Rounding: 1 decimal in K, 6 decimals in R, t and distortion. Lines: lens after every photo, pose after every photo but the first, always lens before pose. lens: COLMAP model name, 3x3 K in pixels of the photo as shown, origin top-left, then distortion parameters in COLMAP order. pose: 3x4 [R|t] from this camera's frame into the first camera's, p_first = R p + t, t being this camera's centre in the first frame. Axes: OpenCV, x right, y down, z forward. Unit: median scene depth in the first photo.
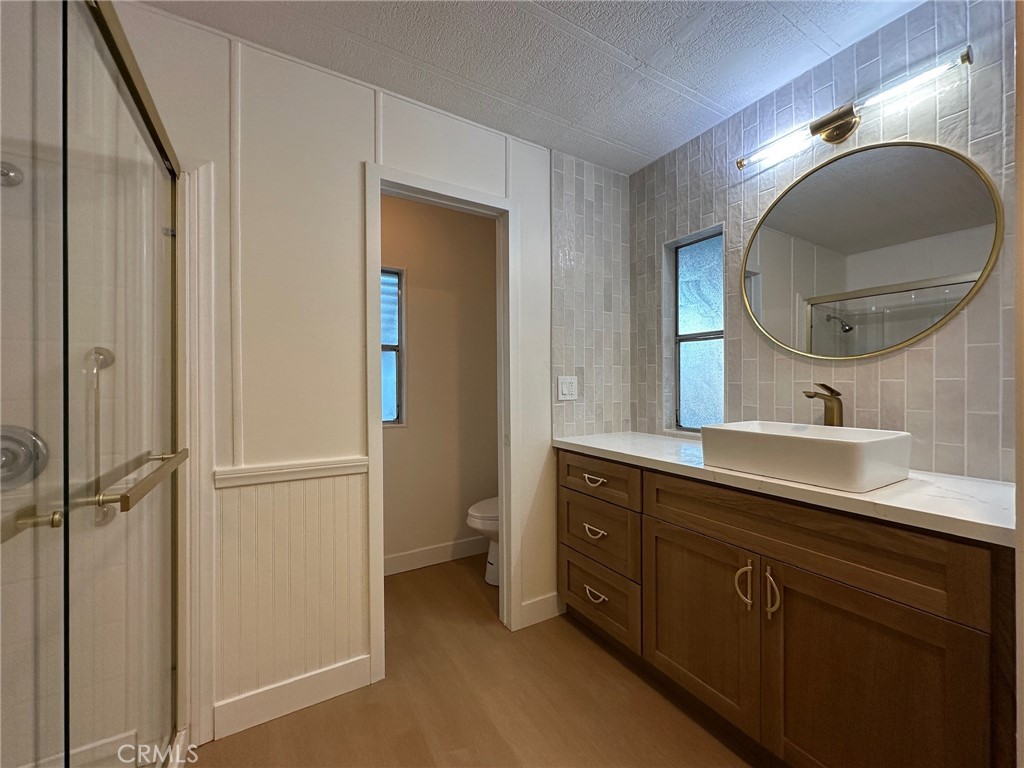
lens RADIAL K [[409.0, 0, 508.7], [0, 409.0, 384.8], [0, 0, 1]] dist [-0.003311, 0.001267]
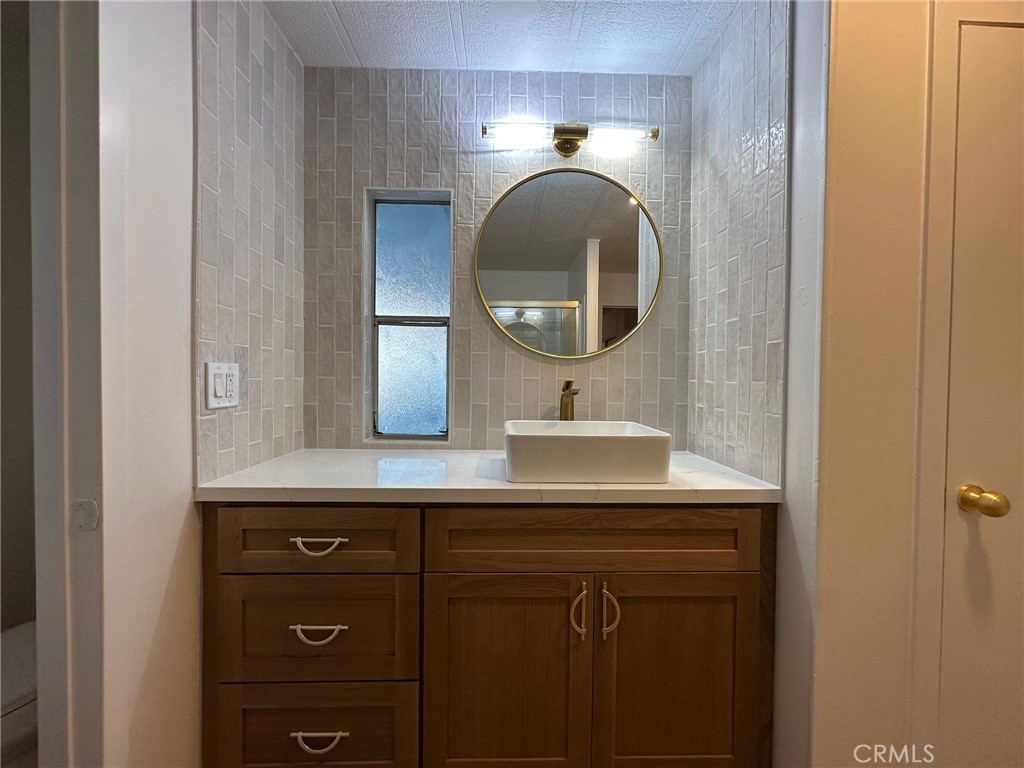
lens RADIAL K [[409.0, 0, 510.9], [0, 409.0, 385.4], [0, 0, 1]] dist [-0.003311, 0.001267]
pose [[0.480750, -0.003918, 0.876849, -0.178921], [-0.007583, 0.999934, 0.008625, 0.001344], [-0.876825, -0.010796, 0.480688, 0.524259]]
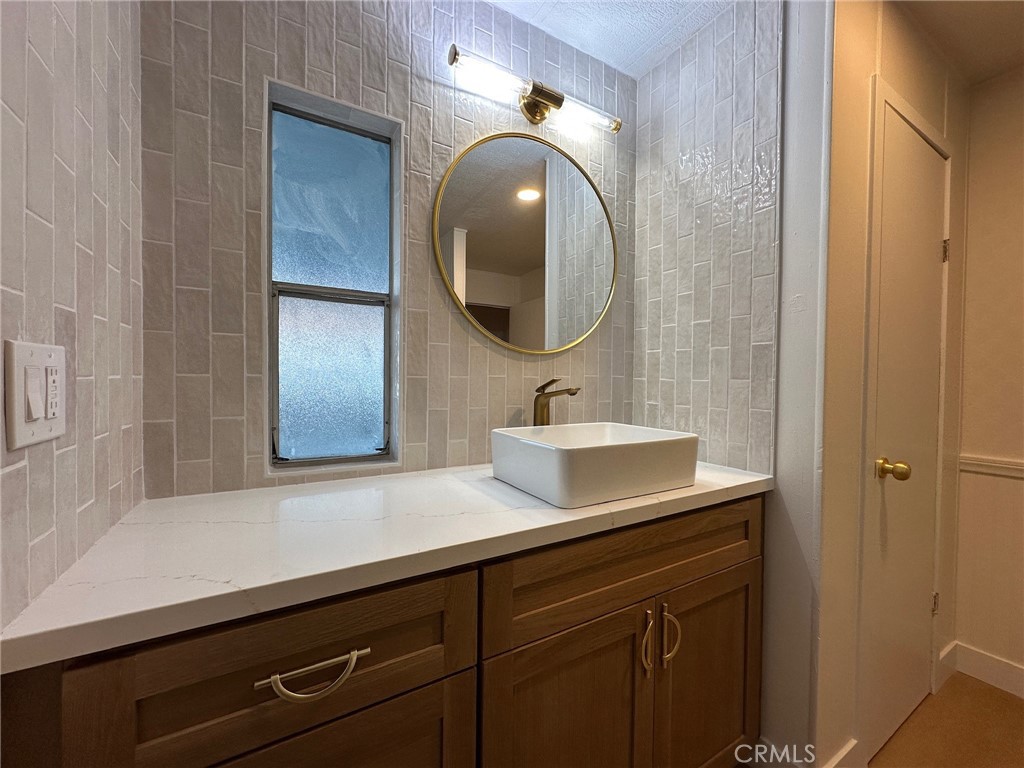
lens RADIAL K [[409.0, 0, 509.9], [0, 409.0, 385.7], [0, 0, 1]] dist [-0.003311, 0.001267]
pose [[-0.001066, -0.011956, 0.999928, -0.118632], [-0.002645, 0.999925, 0.011953, 0.000728], [-0.999996, -0.002632, -0.001098, 0.914406]]
